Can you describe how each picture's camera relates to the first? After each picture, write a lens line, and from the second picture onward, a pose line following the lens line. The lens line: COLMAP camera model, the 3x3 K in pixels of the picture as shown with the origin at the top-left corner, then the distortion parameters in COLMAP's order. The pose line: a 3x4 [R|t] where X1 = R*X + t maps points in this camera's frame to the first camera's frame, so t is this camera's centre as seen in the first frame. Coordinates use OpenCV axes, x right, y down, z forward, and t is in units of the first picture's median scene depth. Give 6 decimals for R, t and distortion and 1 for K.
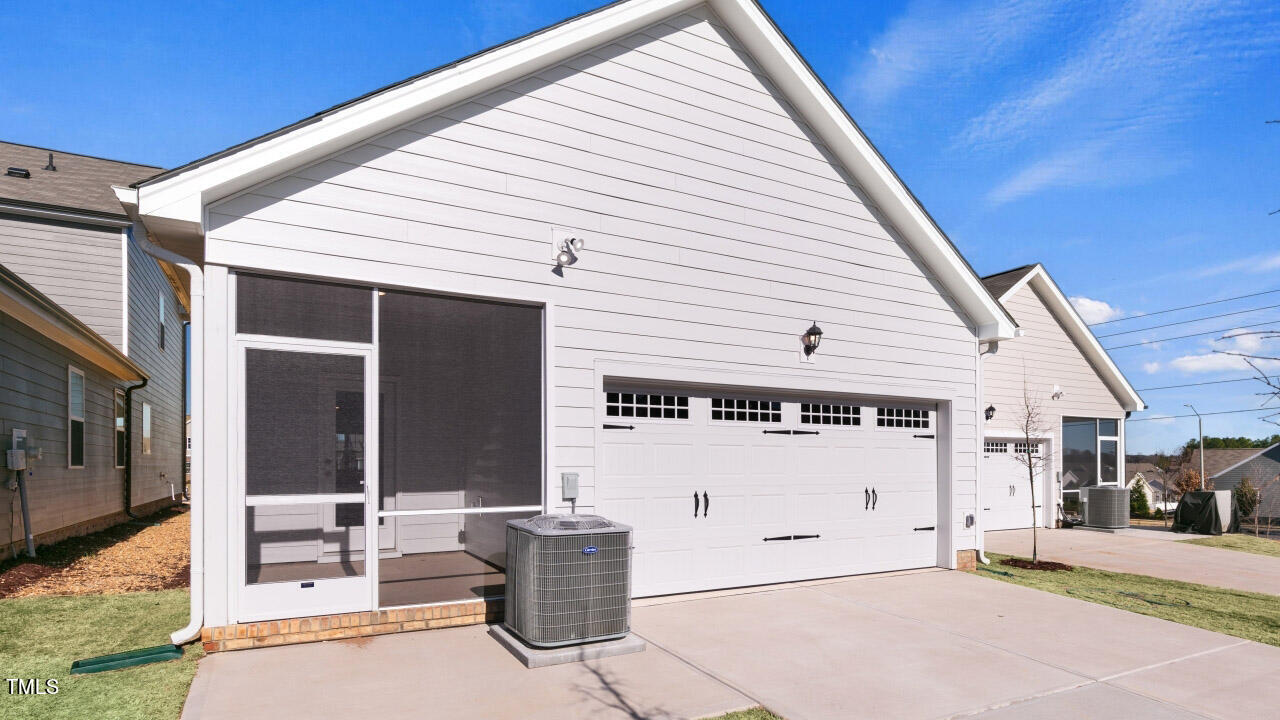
lens RADIAL K [[740.3, 0, 642.7], [0, 740.3, 389.4], [0, 0, 1]] dist [0.015091, 0.000168]
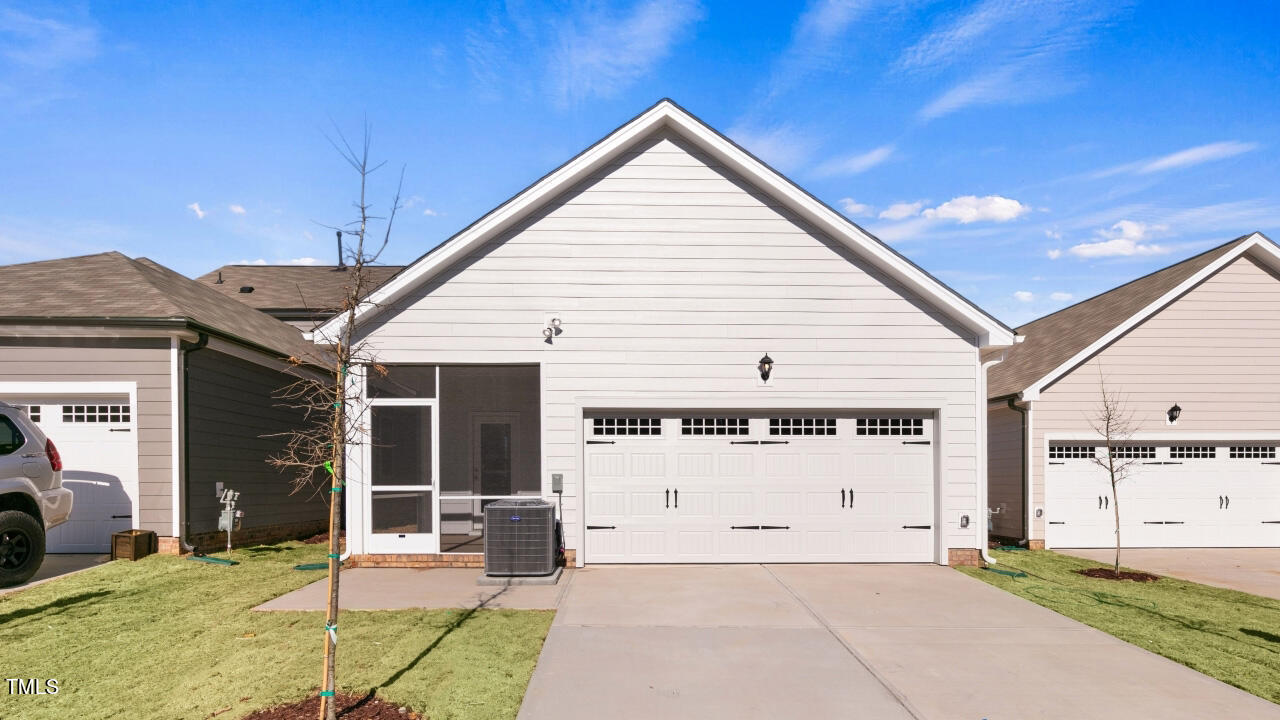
lens RADIAL K [[740.3, 0, 642.7], [0, 740.3, 389.4], [0, 0, 1]] dist [0.015091, 0.000168]
pose [[0.859400, -0.071147, -0.506330, 0.708489], [0.052016, 0.997299, -0.051848, 0.024678], [0.508651, 0.018221, 0.860780, -0.179801]]
